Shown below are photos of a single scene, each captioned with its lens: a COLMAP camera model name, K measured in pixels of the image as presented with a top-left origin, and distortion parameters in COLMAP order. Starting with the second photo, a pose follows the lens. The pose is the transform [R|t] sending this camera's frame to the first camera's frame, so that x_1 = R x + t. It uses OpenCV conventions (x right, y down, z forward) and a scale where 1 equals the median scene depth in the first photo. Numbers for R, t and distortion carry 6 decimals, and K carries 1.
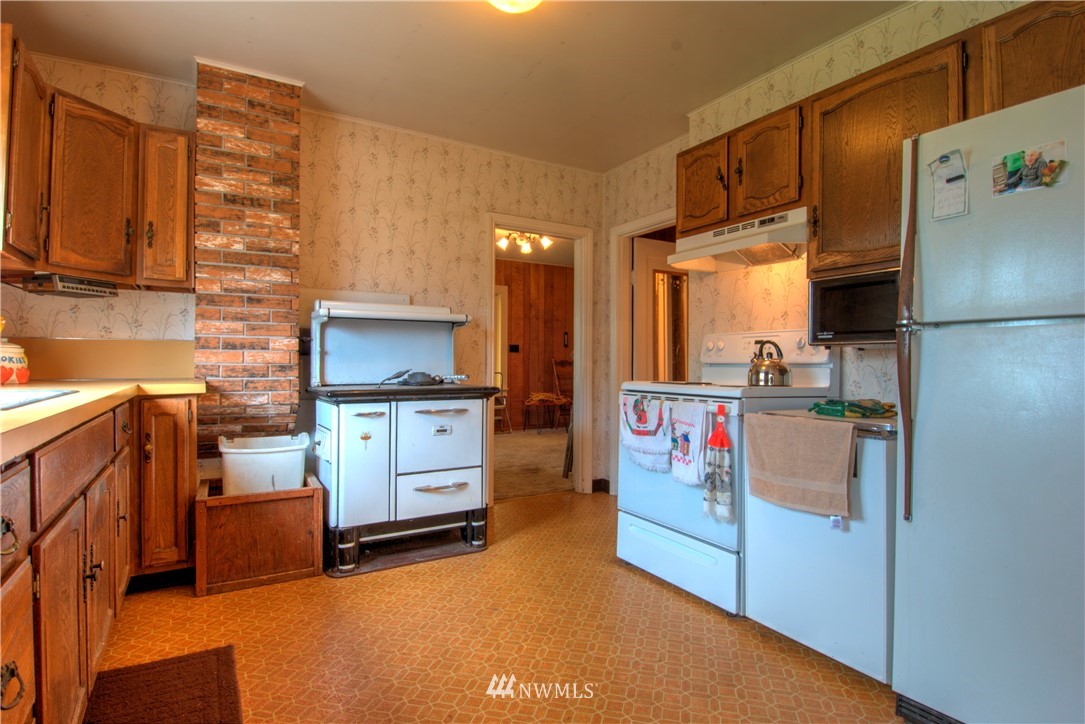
lens RADIAL K [[559.0, 0, 545.9], [0, 559.0, 363.0], [0, 0, 1]] dist [-0.000709, -0.005378]
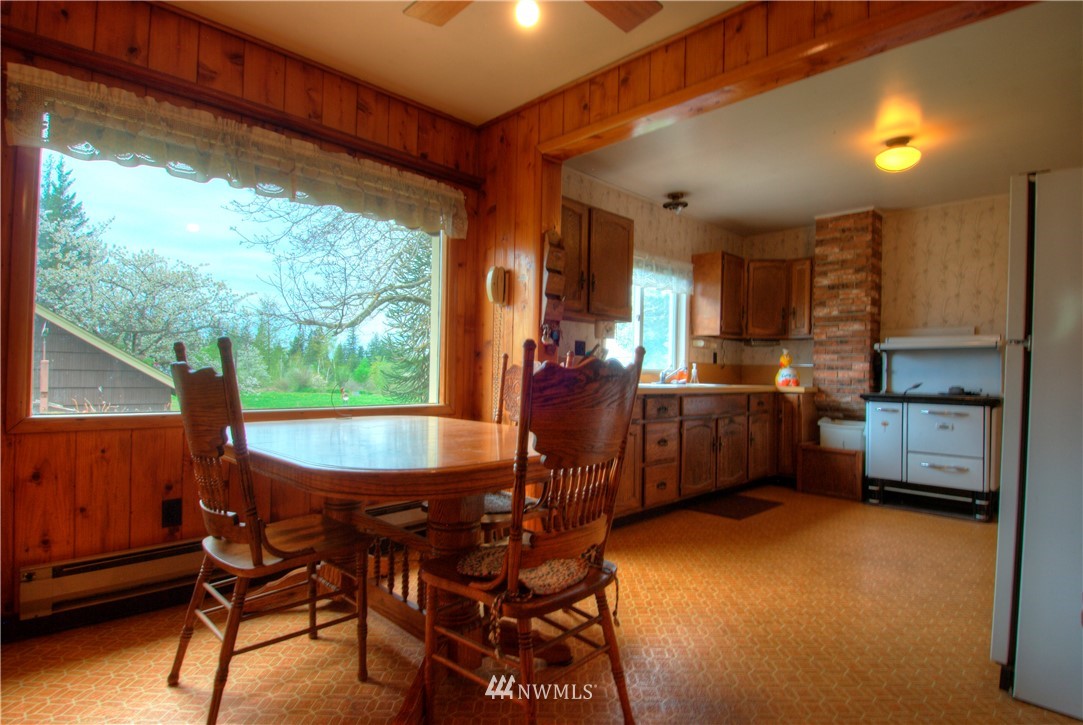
lens RADIAL K [[558.0, 0, 547.4], [0, 558.0, 368.2], [0, 0, 1]] dist [-0.000709, -0.005378]
pose [[0.238947, -0.006184, -0.971013, 0.959533], [-0.016631, 0.999807, -0.010460, 0.004062], [0.970890, 0.018648, 0.238798, -0.320312]]
